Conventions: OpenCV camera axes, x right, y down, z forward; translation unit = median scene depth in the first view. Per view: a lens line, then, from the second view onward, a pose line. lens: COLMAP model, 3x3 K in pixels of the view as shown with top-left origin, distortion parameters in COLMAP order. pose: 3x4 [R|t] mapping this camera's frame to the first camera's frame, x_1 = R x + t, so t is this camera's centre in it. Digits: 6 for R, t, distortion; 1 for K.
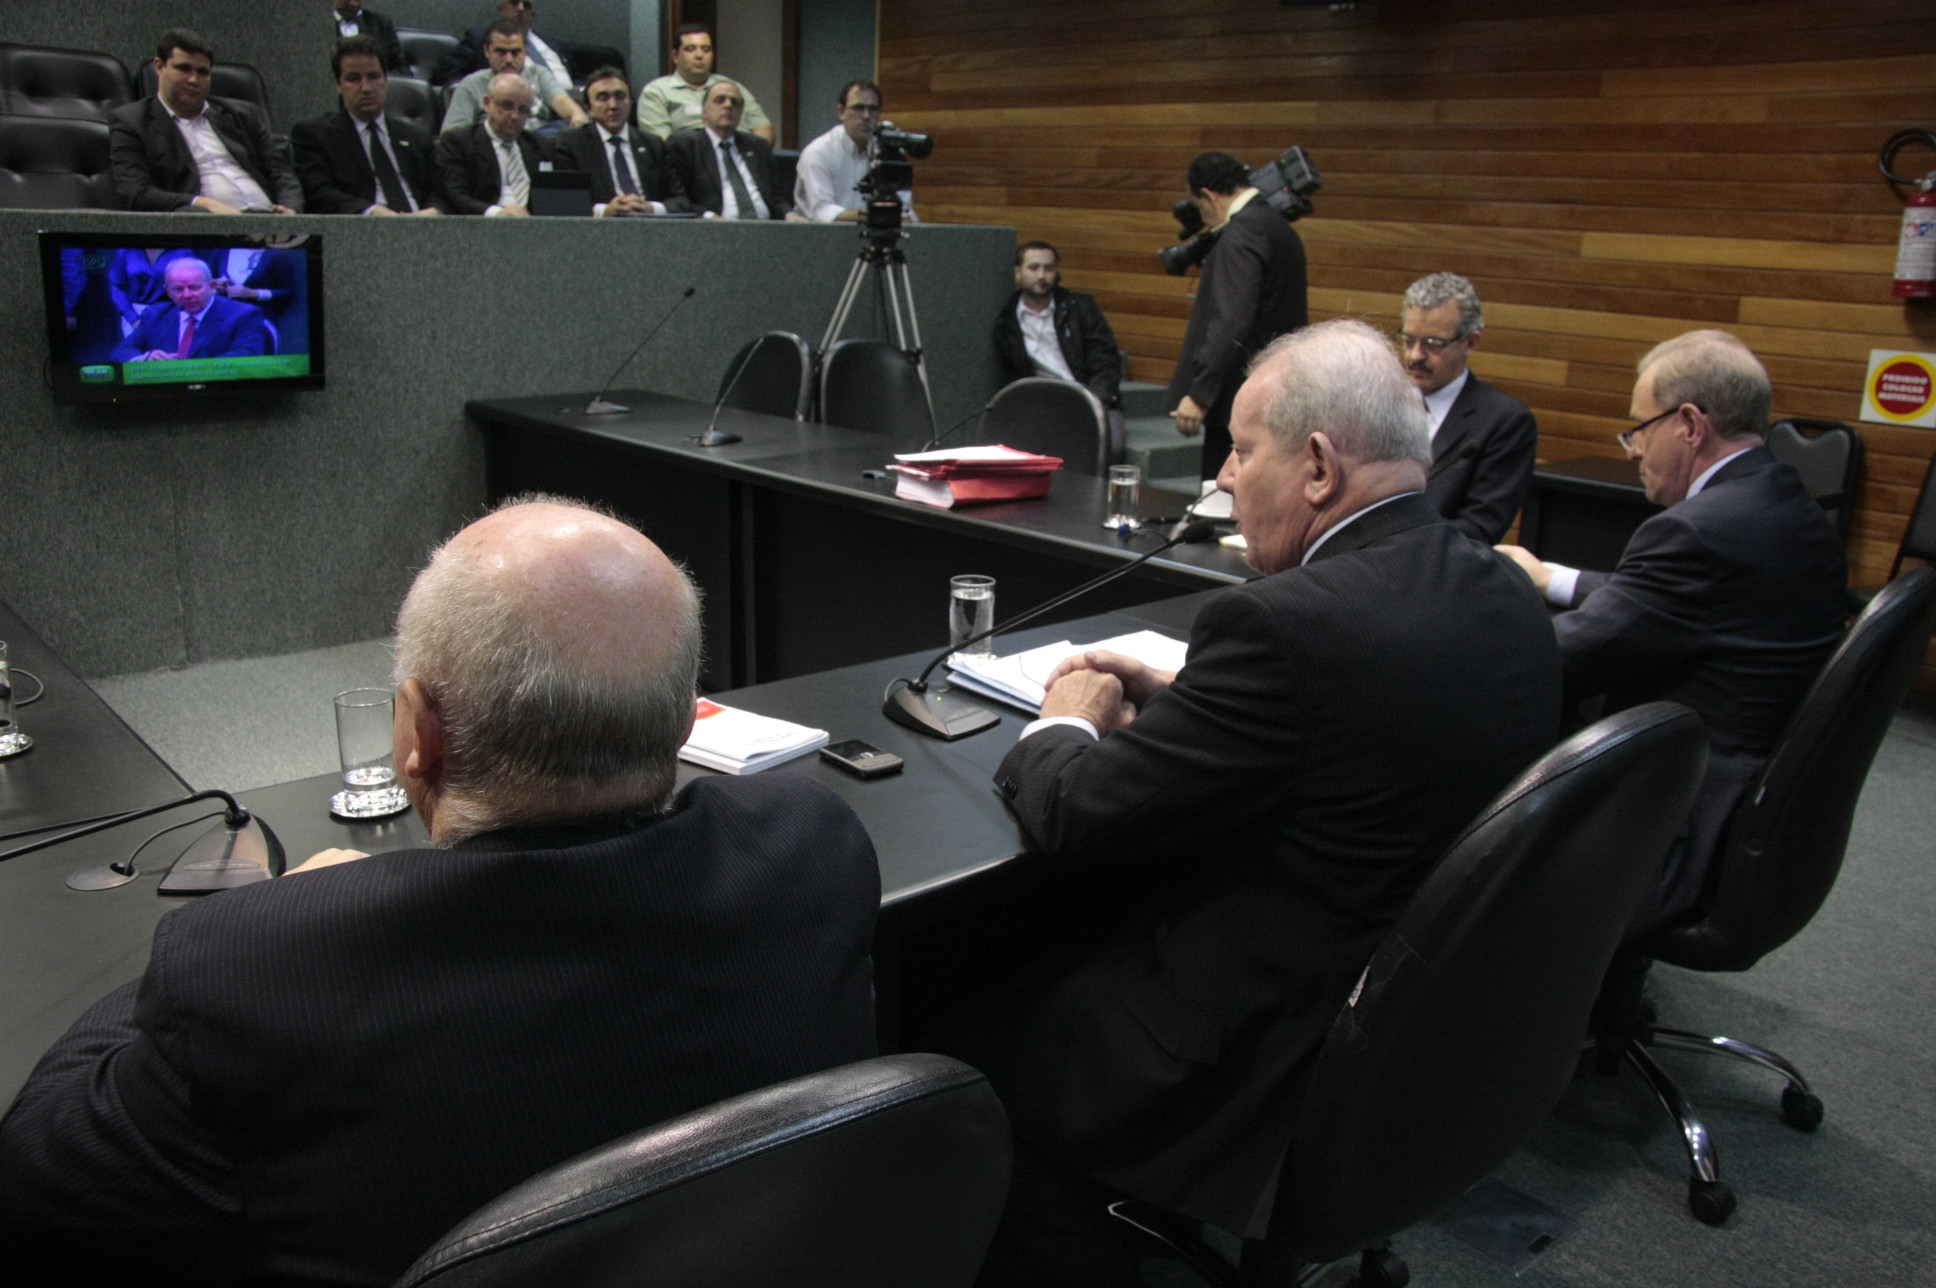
lens RADIAL K [[1657.1, 0, 968.0], [0, 1657.1, 644.0], [0, 0, 1]] dist [-0.188076, 0.242514]
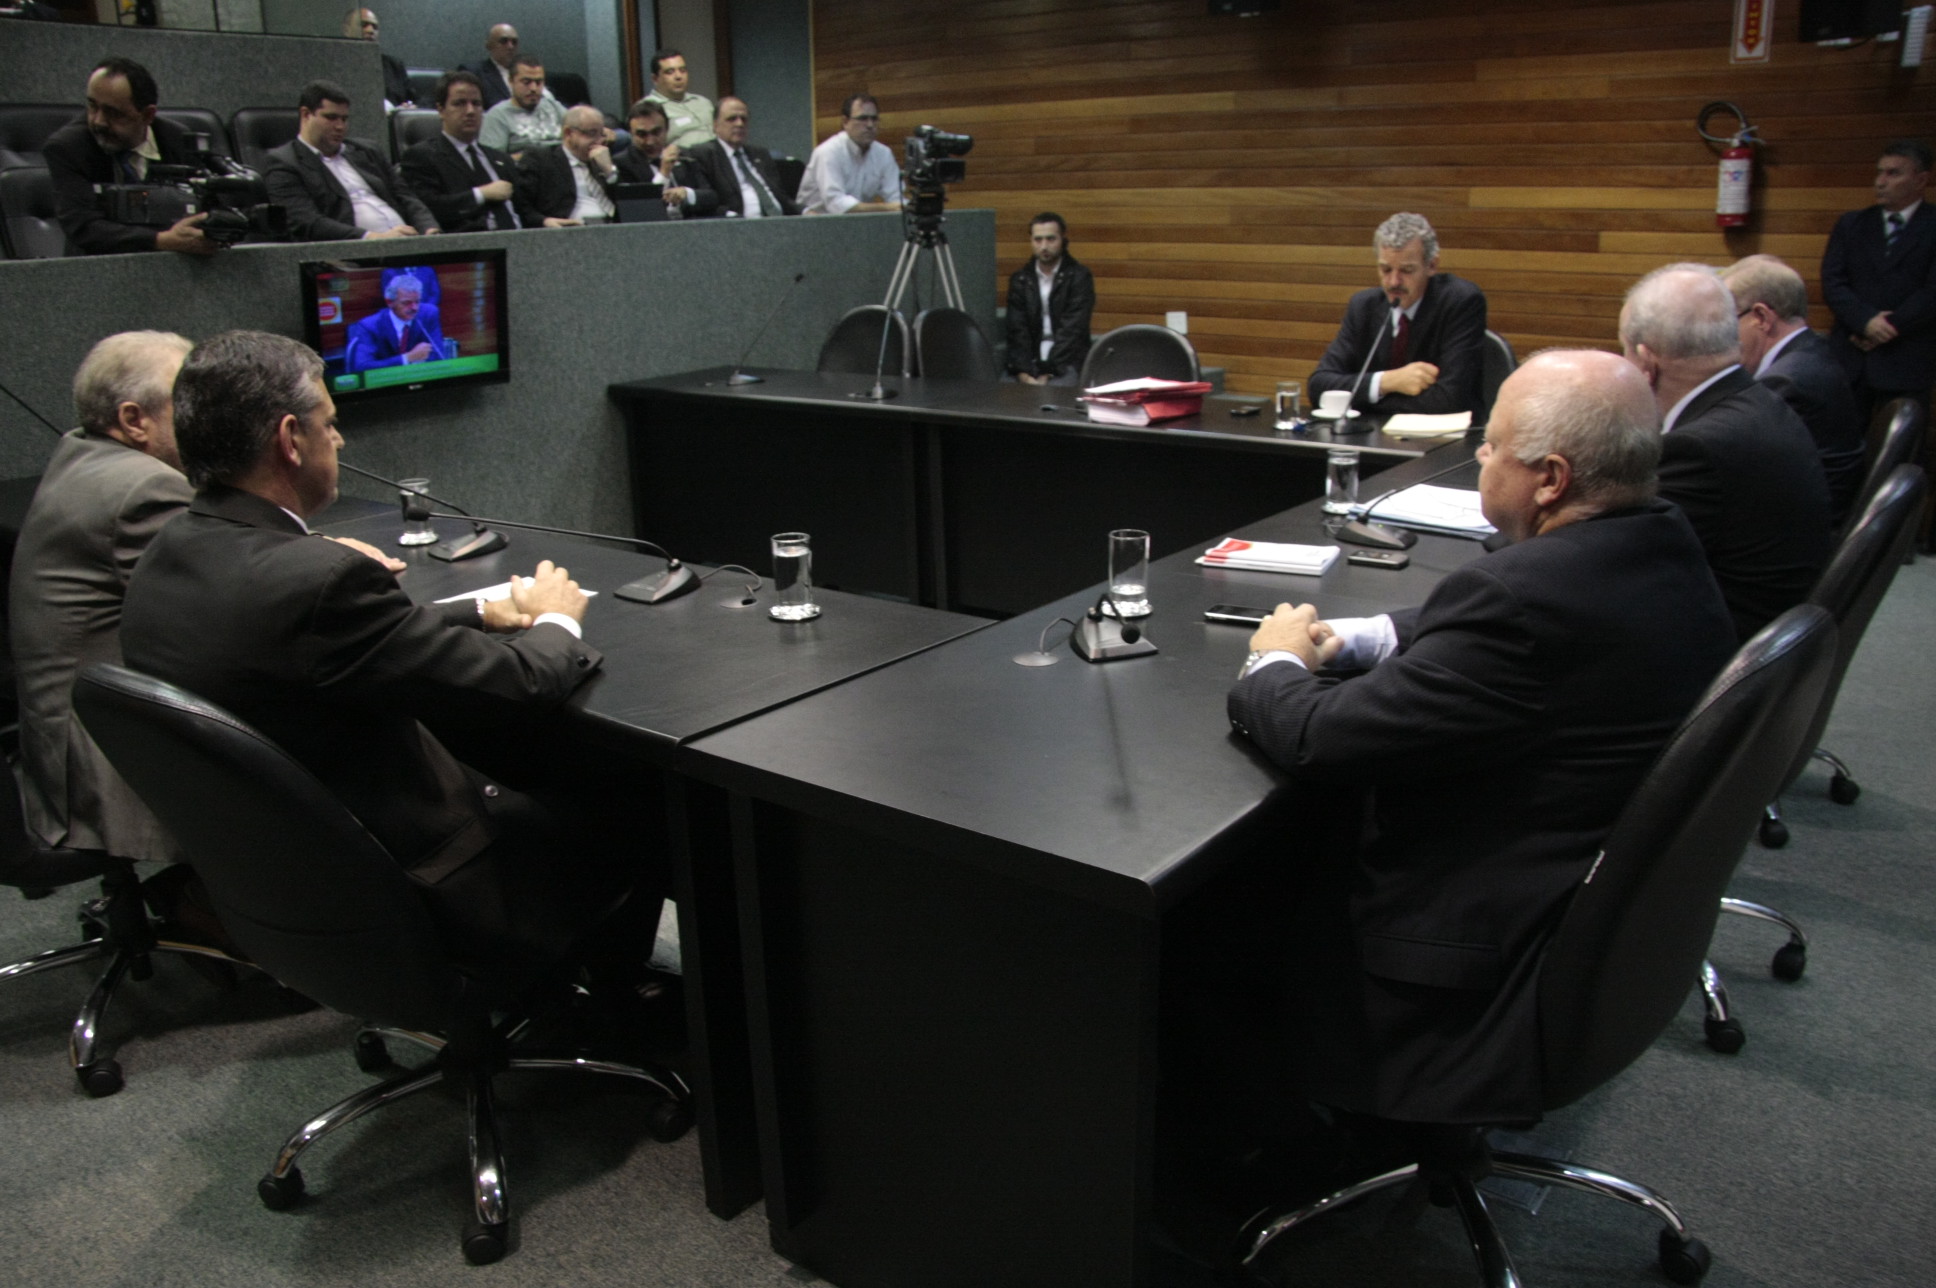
lens RADIAL K [[1516.2, 0, 1025.4], [0, 1516.2, 643.2], [0, 0, 1]] dist [-0.220263, 0.240202]
pose [[0.980748, -0.104976, 0.164663, -0.211193], [0.099186, 0.994138, 0.043027, 0.017714], [-0.168215, -0.025866, 0.985411, -0.096371]]
